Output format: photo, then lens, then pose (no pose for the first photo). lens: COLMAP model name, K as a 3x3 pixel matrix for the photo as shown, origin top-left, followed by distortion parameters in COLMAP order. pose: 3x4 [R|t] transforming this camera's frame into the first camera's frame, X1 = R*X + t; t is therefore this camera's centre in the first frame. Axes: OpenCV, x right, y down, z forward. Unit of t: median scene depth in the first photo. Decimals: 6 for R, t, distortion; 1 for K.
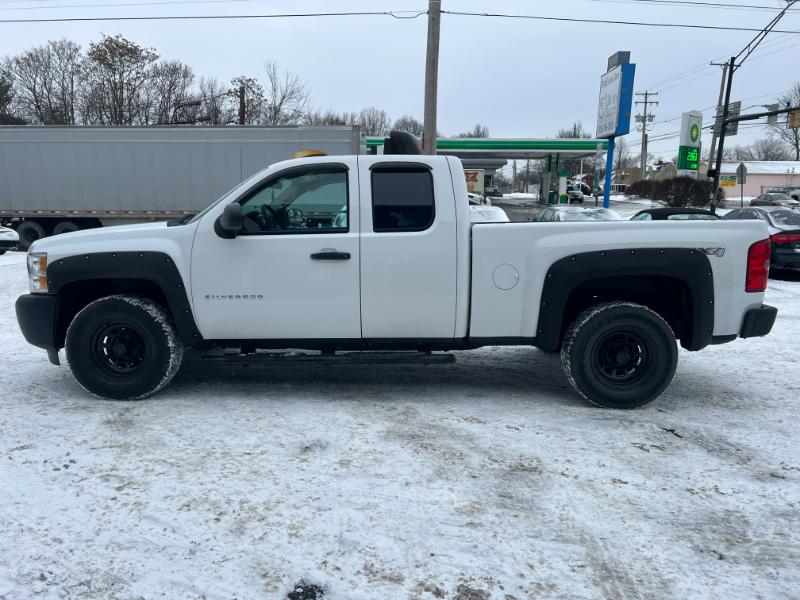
lens RADIAL K [[598.4, 0, 396.8], [0, 598.4, 298.6], [0, 0, 1]] dist [0.054305, -0.060372]
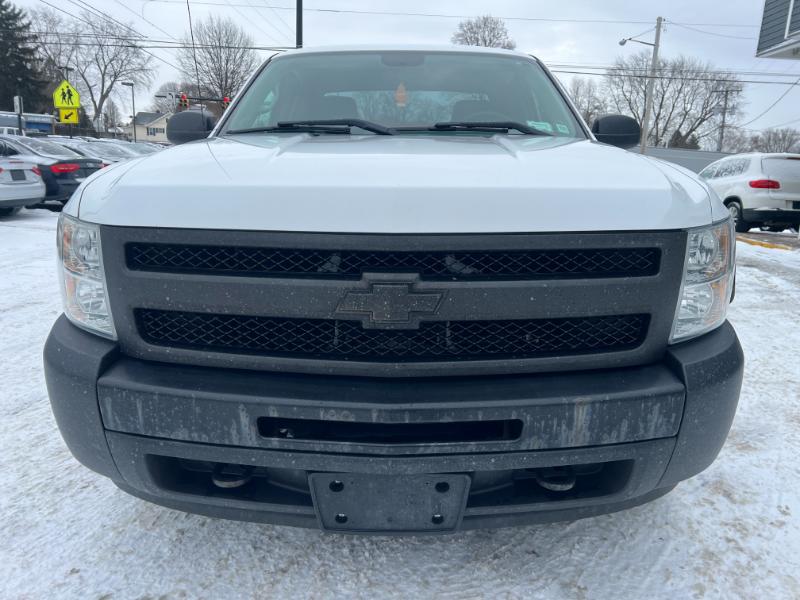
lens RADIAL K [[598.4, 0, 406.6], [0, 598.4, 301.3], [0, 0, 1]] dist [0.054305, -0.060372]
pose [[-0.009971, -0.235789, 0.971753, -0.956874], [0.126933, 0.963642, 0.235123, -0.134986], [-0.991861, 0.125692, 0.020321, 1.184547]]
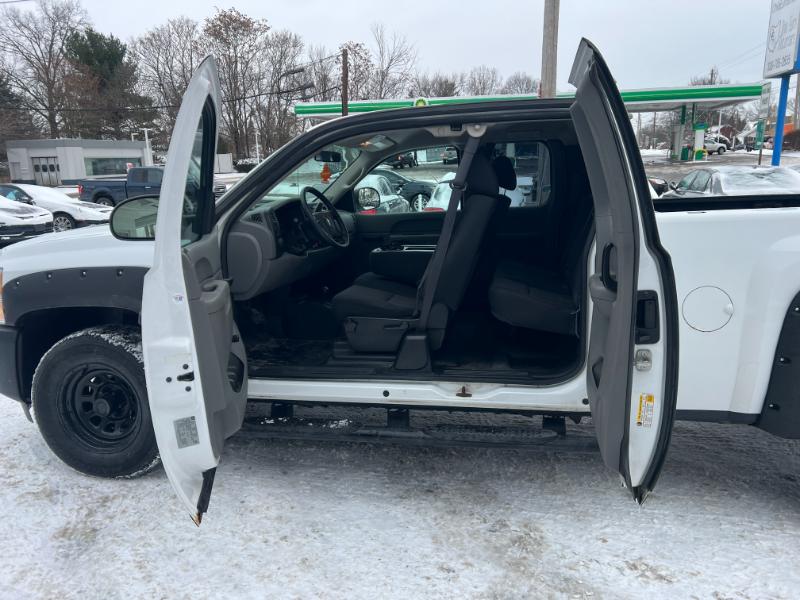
lens RADIAL K [[598.4, 0, 398.2], [0, 598.4, 298.5], [0, 0, 1]] dist [0.054305, -0.060372]
pose [[0.983939, 0.005641, -0.178416, -0.001427], [0.004507, 0.998397, 0.056421, -0.076733], [0.178448, -0.056319, 0.982336, 0.382309]]
